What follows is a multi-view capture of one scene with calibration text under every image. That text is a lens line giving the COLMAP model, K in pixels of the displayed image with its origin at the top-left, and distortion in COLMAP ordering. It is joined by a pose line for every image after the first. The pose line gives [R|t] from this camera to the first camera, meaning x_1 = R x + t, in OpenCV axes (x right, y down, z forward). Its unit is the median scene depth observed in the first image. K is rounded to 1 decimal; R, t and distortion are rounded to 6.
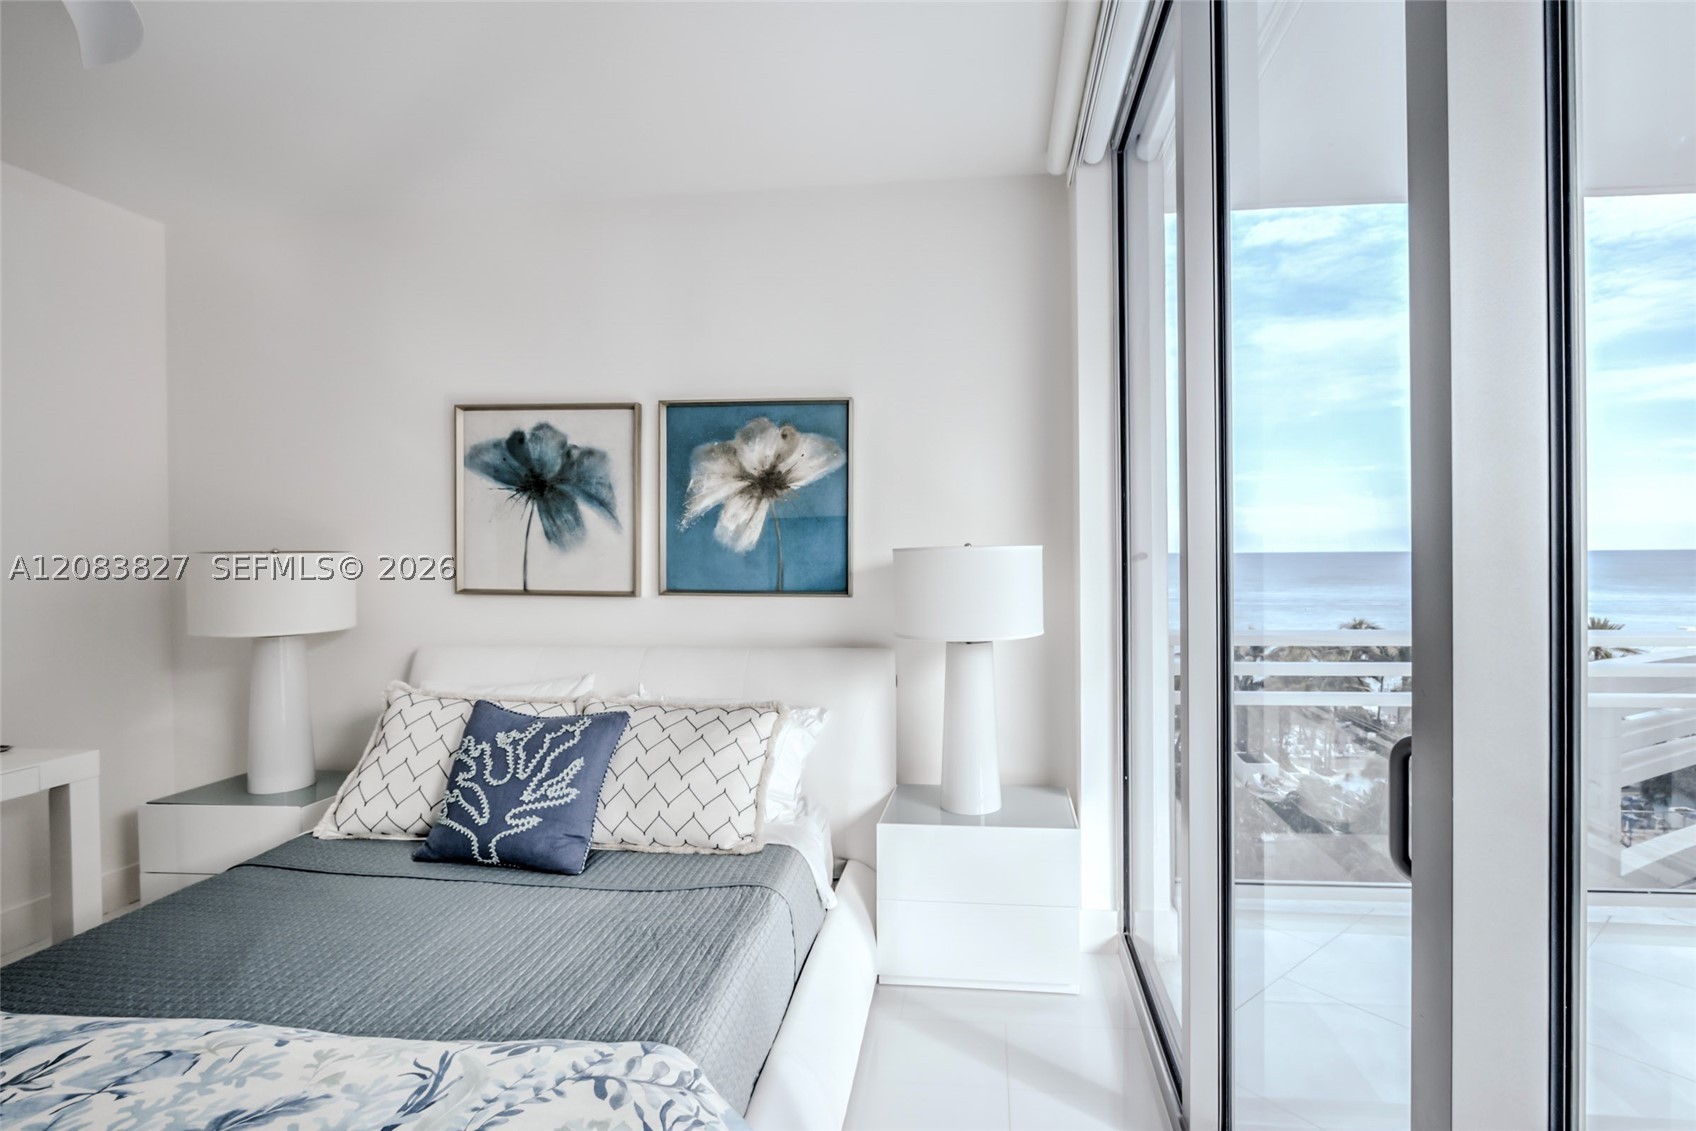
lens RADIAL K [[786.7, 0, 903.8], [0, 786.7, 563.2], [0, 0, 1]] dist [-0.010528, 0.001680]
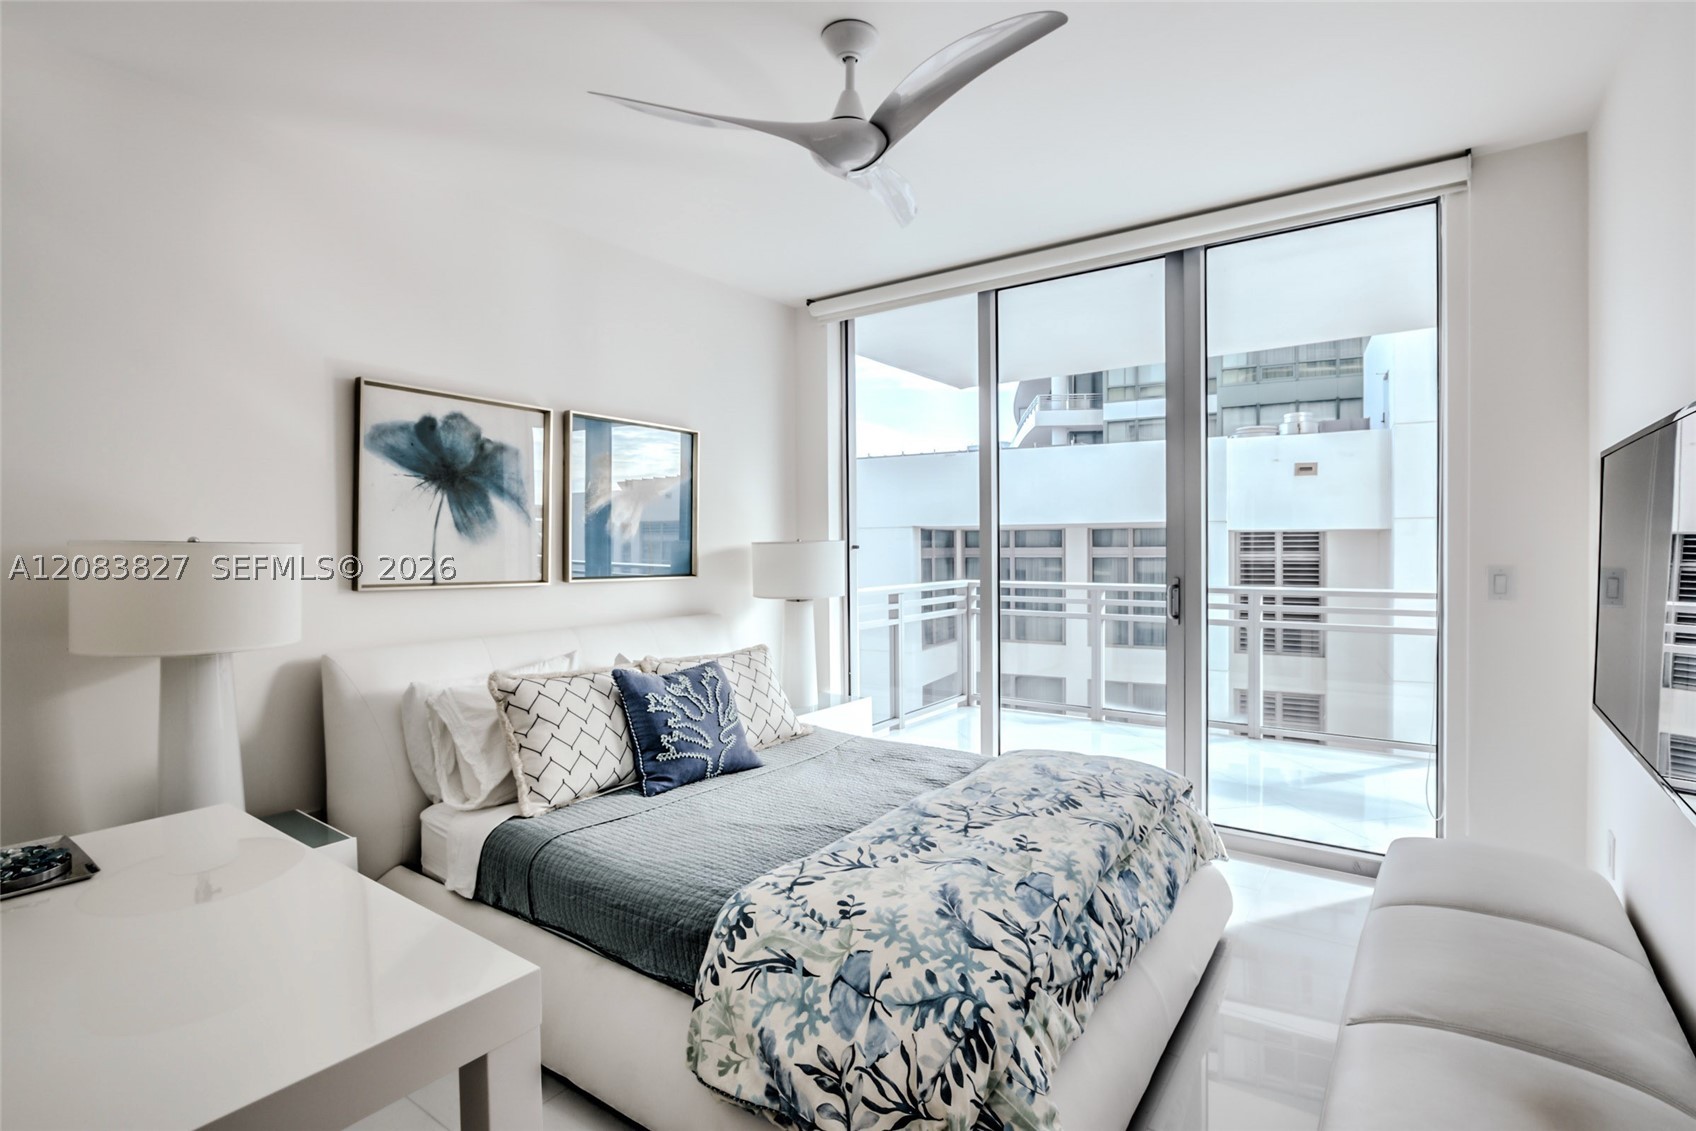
lens RADIAL K [[786.7, 0, 846.4], [0, 786.7, 570.1], [0, 0, 1]] dist [-0.010528, 0.001680]
pose [[0.516042, -0.024768, 0.856205, -1.288853], [0.016898, 0.999682, 0.018734, 0.010312], [-0.856397, 0.004801, 0.516296, 0.097358]]
